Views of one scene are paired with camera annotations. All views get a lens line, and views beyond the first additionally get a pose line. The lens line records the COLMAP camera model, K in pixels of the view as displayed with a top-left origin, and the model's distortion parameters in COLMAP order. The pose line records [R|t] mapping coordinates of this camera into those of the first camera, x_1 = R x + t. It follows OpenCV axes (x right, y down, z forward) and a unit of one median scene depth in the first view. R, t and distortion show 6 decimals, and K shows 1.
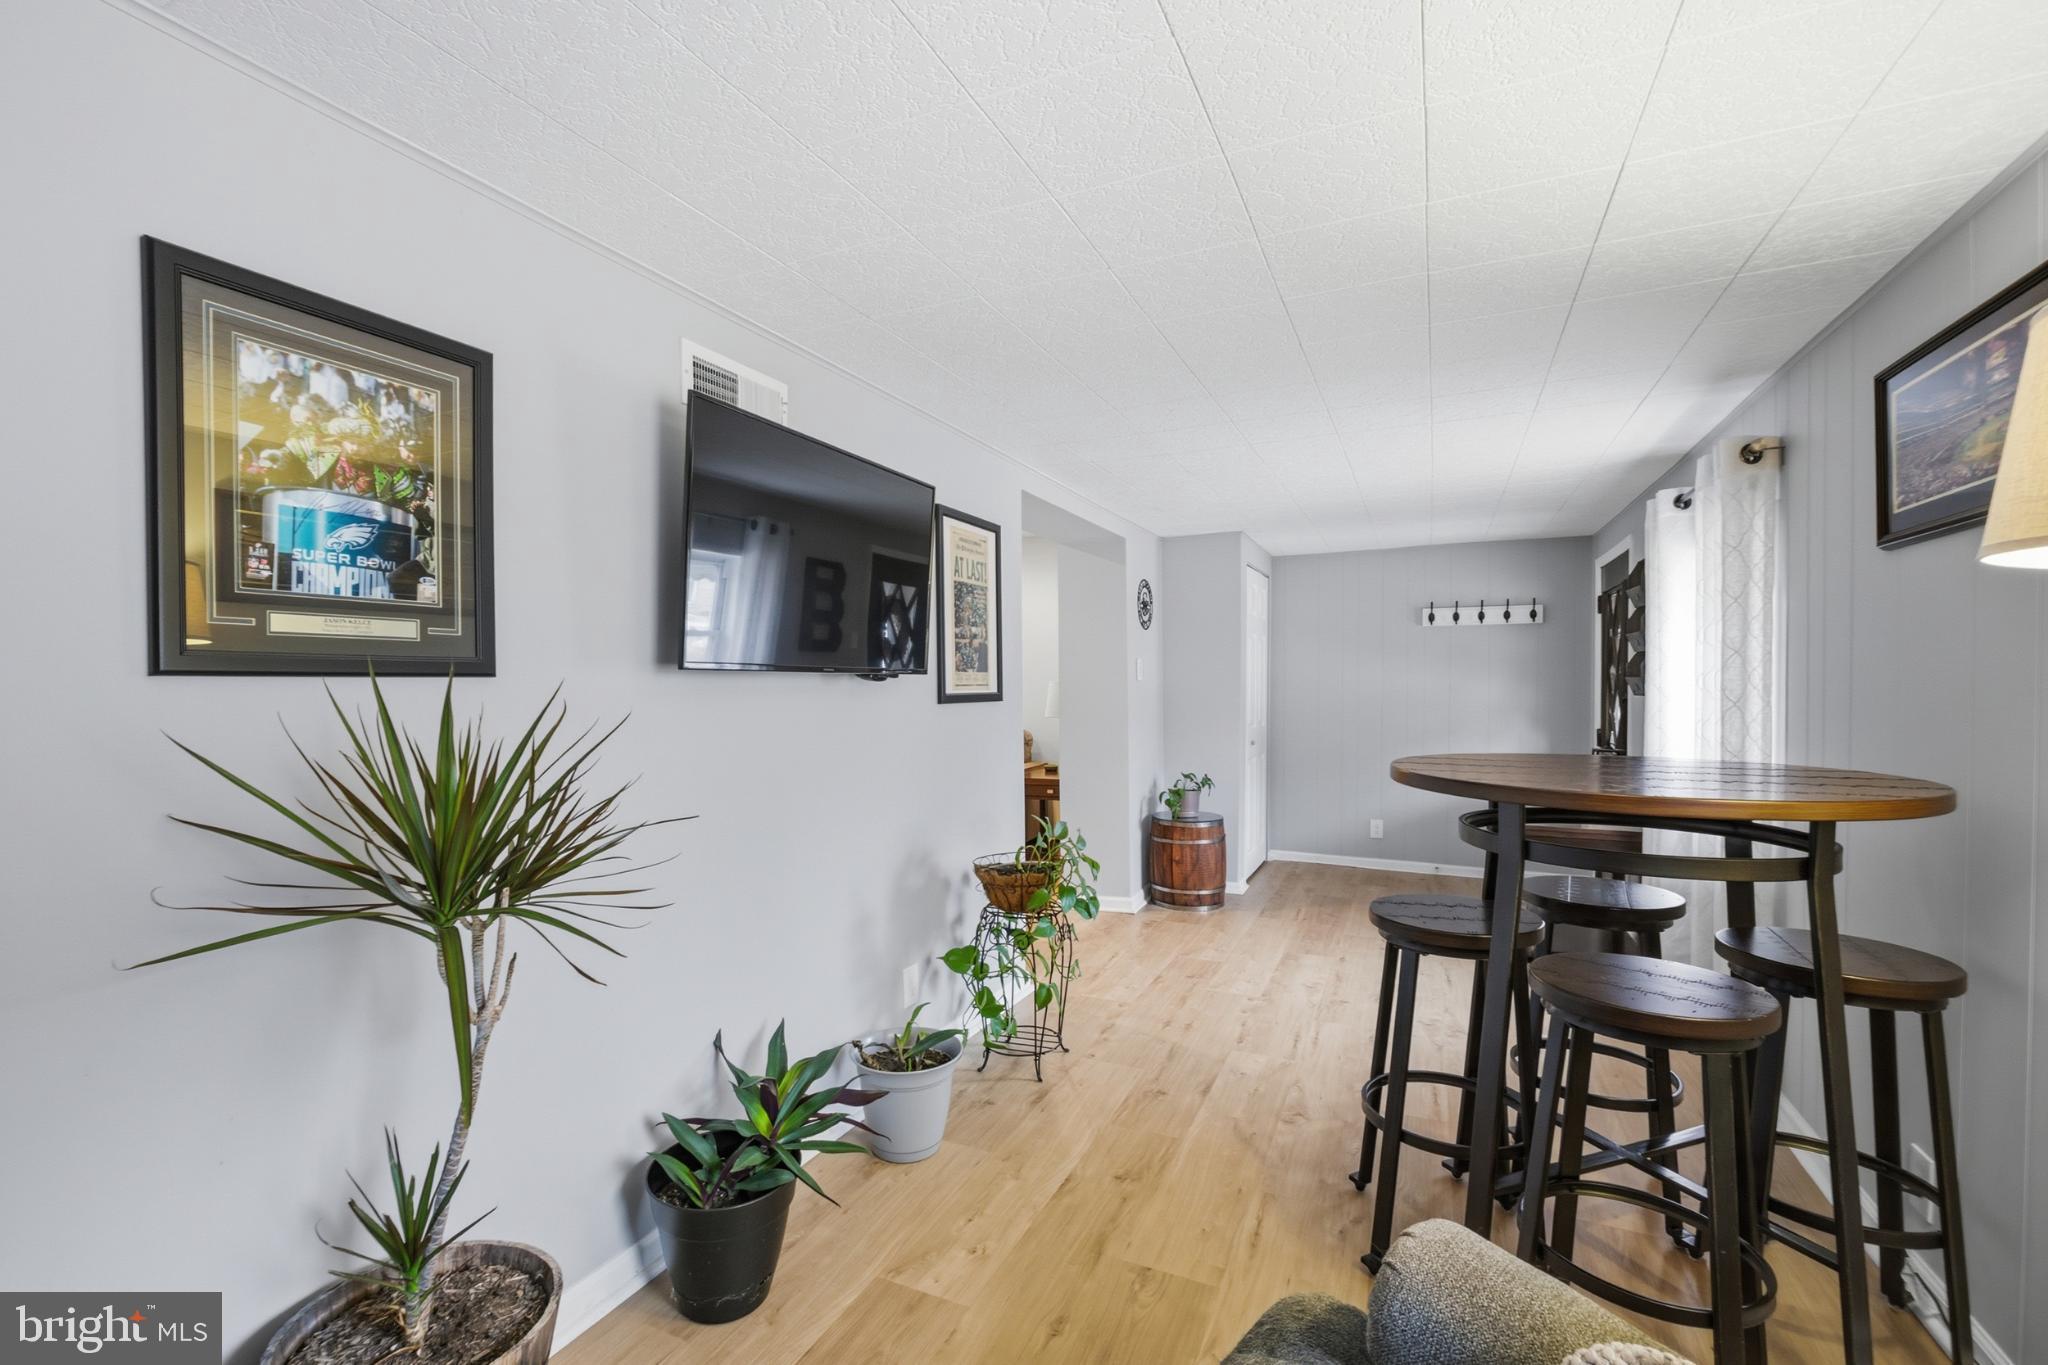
lens RADIAL K [[884.8, 0, 1019.3], [0, 884.8, 691.8], [0, 0, 1]] dist [-0.009464, 0.000914]
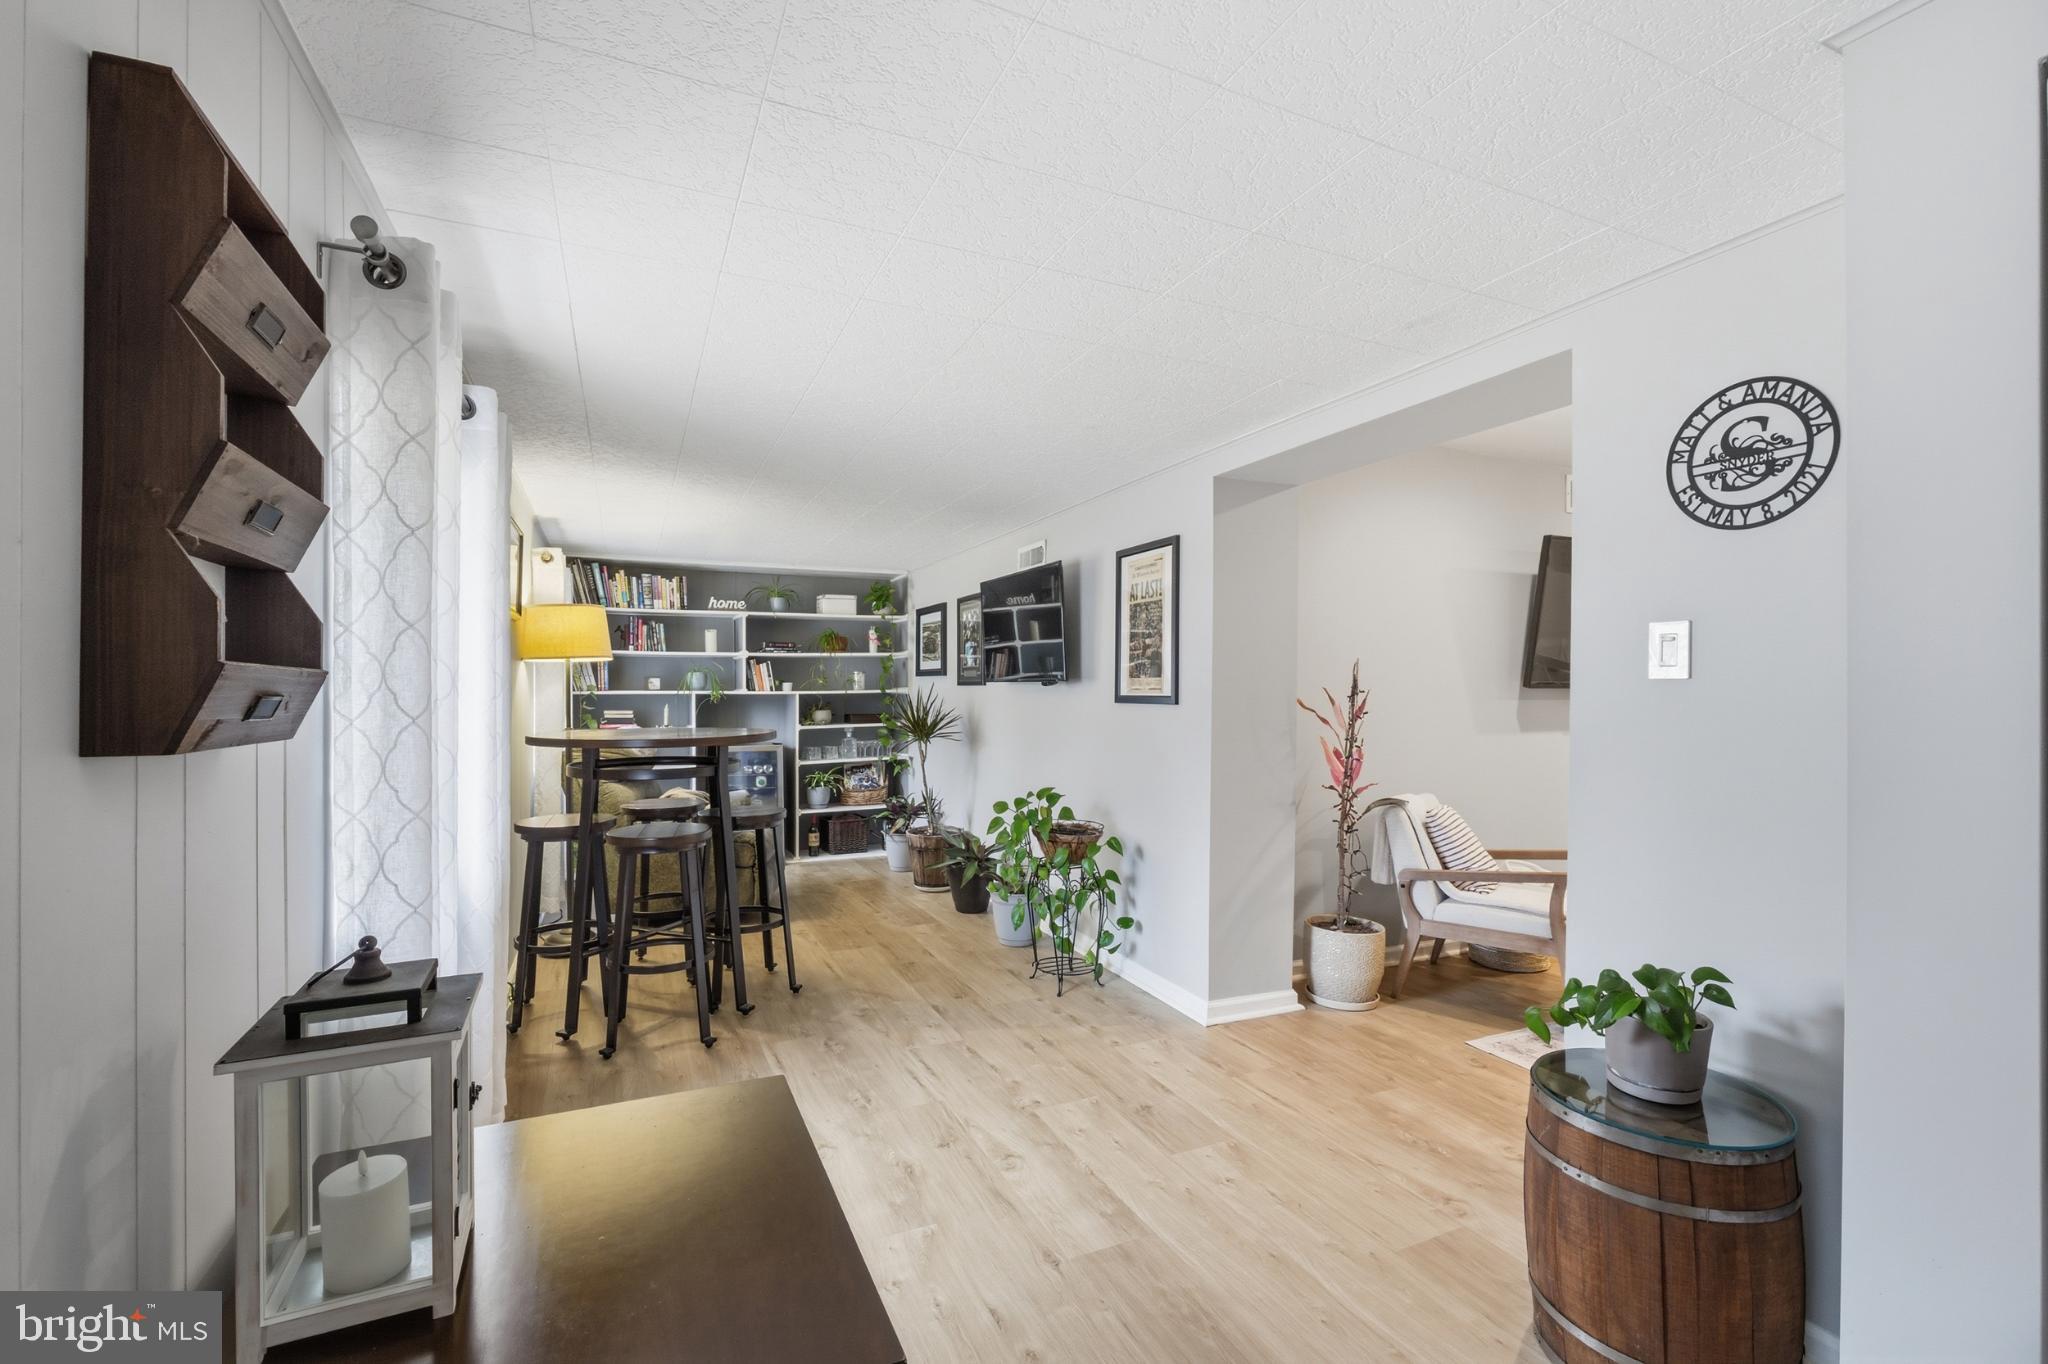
lens RADIAL K [[884.8, 0, 1020.9], [0, 884.8, 679.2], [0, 0, 1]] dist [-0.009464, 0.000914]
pose [[-0.649902, -0.007135, -0.759984, 0.960899], [-0.009208, 0.999956, -0.001515, -0.017196], [0.759962, 0.006013, -0.649940, 1.673326]]
